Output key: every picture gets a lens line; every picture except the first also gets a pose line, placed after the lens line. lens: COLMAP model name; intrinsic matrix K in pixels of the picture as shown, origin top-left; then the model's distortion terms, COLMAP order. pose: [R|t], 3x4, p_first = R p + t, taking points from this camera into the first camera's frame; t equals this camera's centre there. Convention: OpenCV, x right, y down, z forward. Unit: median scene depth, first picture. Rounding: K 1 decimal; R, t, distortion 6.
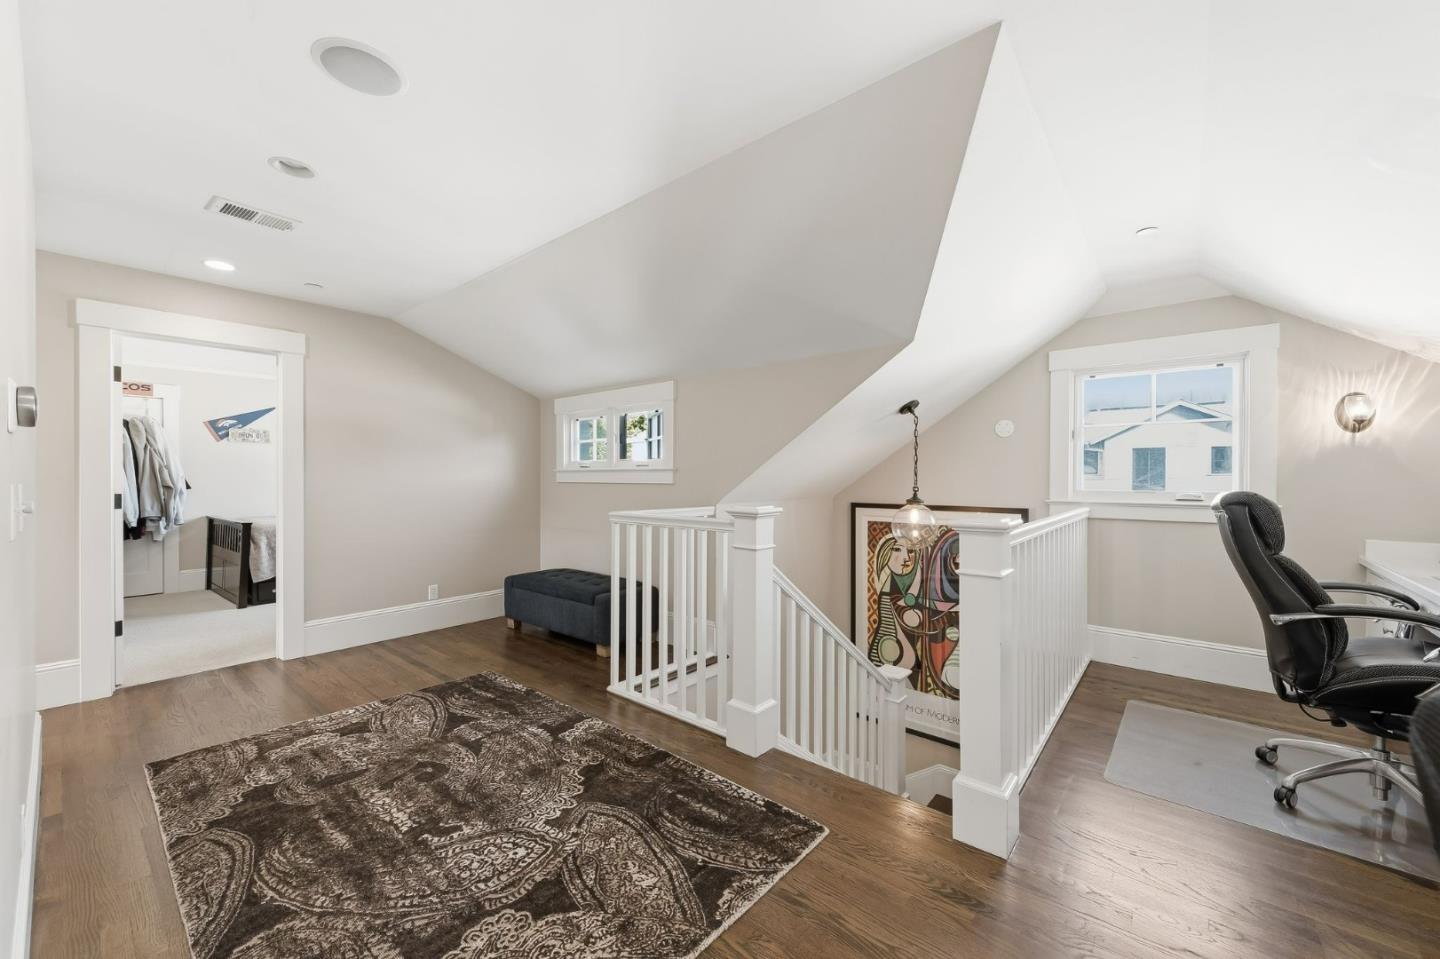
lens RADIAL K [[555.7, 0, 722.1], [0, 555.7, 483.9], [0, 0, 1]] dist [0.001011, -0.000462]
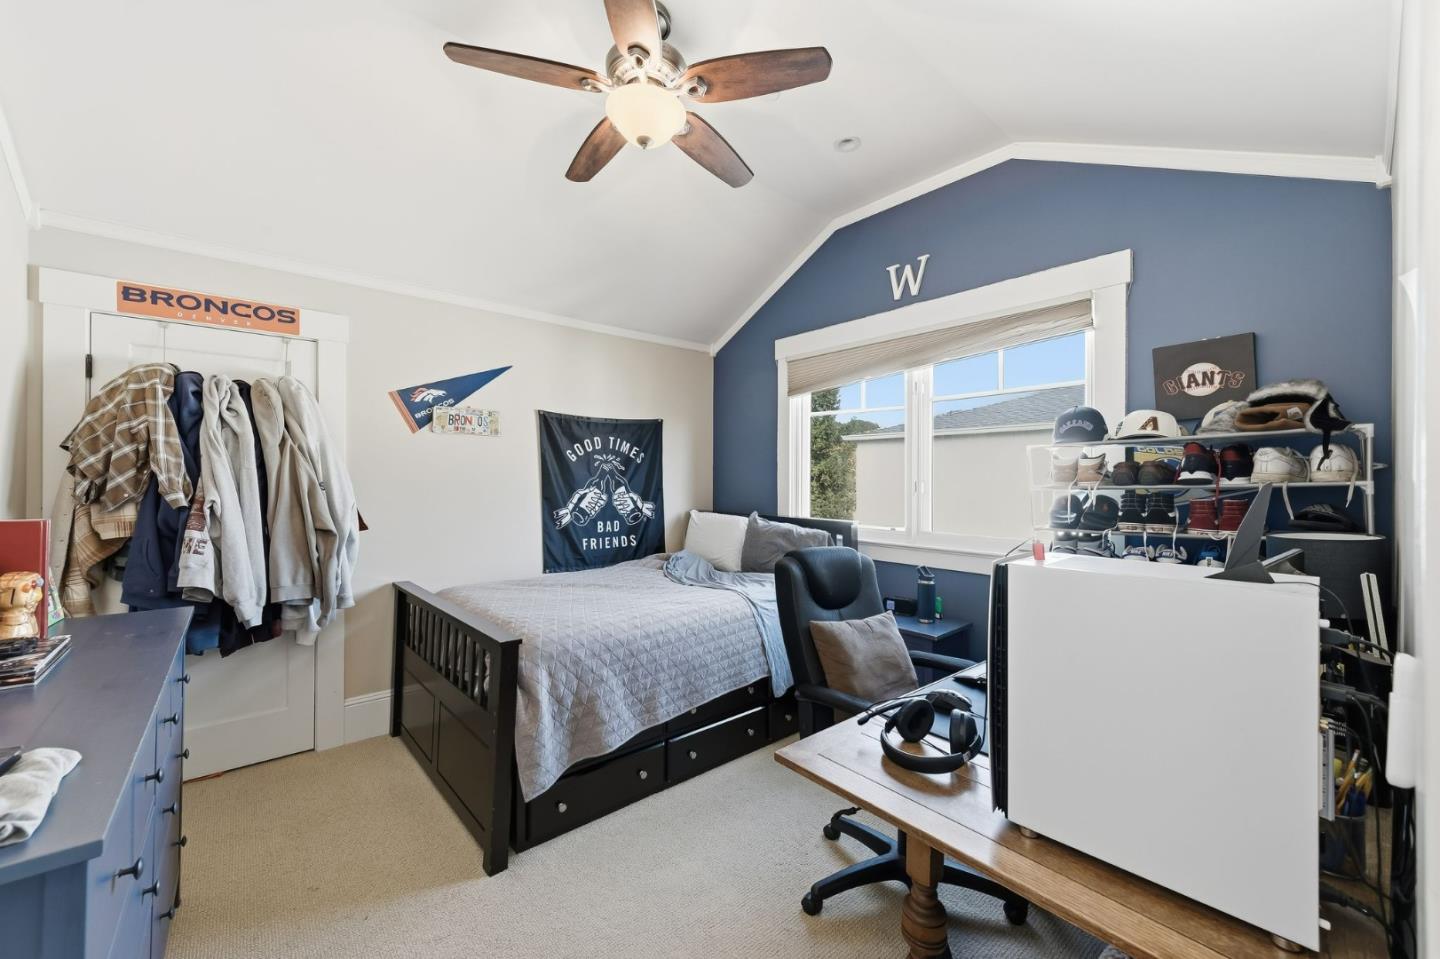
lens RADIAL K [[555.7, 0, 722.1], [0, 555.7, 483.9], [0, 0, 1]] dist [0.001011, -0.000462]
pose [[0.988271, 0.008383, -0.152482, -0.619811], [-0.008850, 0.999958, -0.002387, -0.034828], [0.152455, 0.003709, 0.988303, 0.612237]]
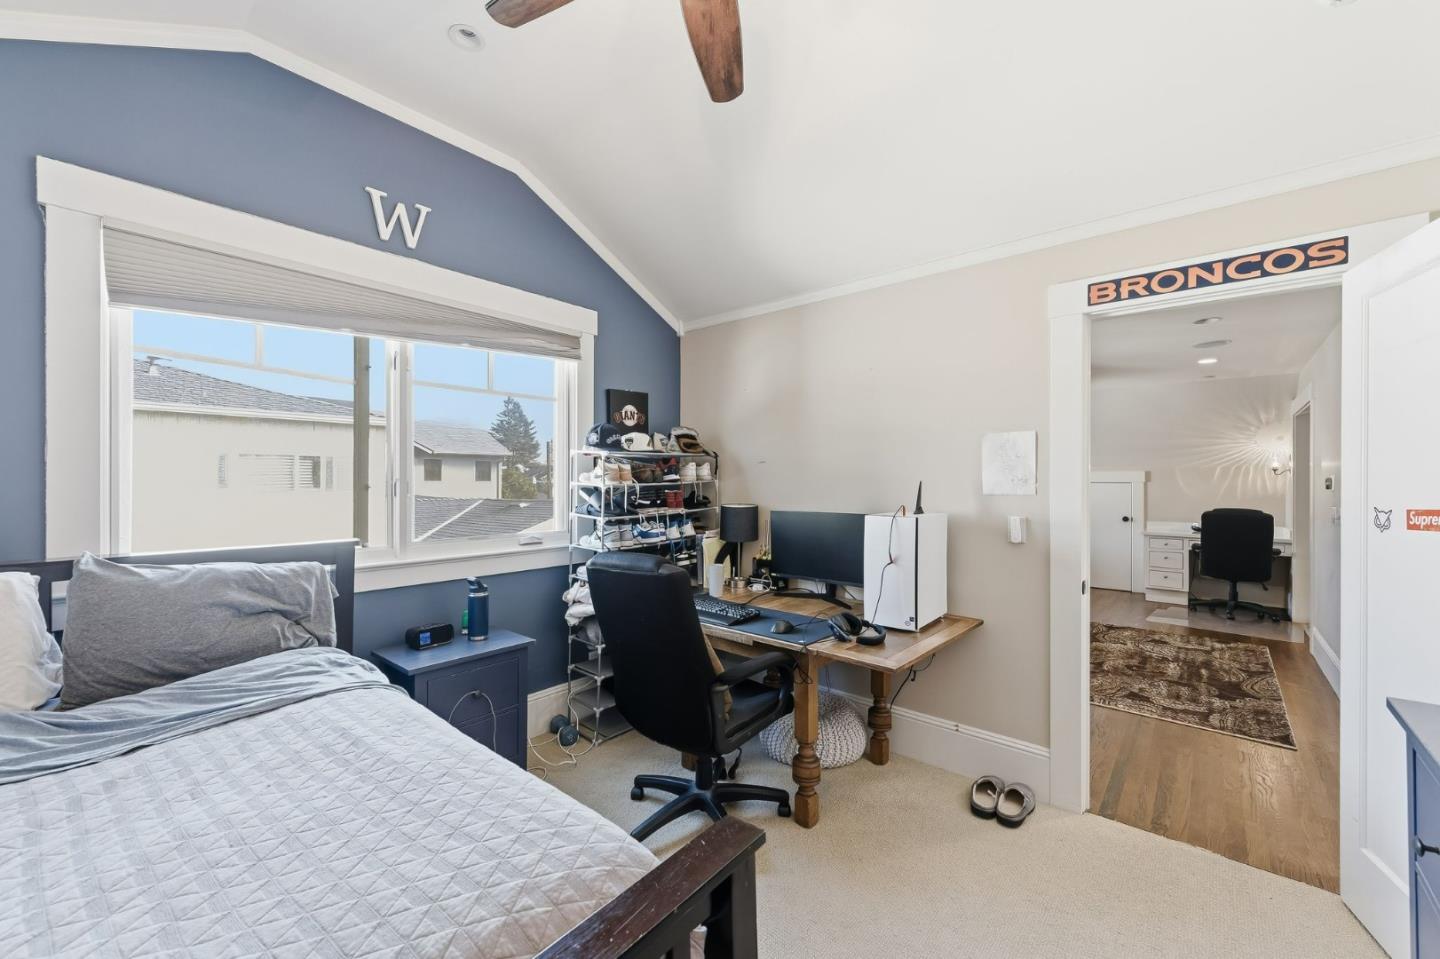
lens RADIAL K [[555.7, 0, 722.1], [0, 555.7, 483.9], [0, 0, 1]] dist [0.001011, -0.000462]
pose [[0.023803, -0.001137, 0.999716, -1.076955], [0.004673, 0.999989, 0.001026, -0.037837], [-0.999706, 0.004648, 0.023808, 1.048878]]
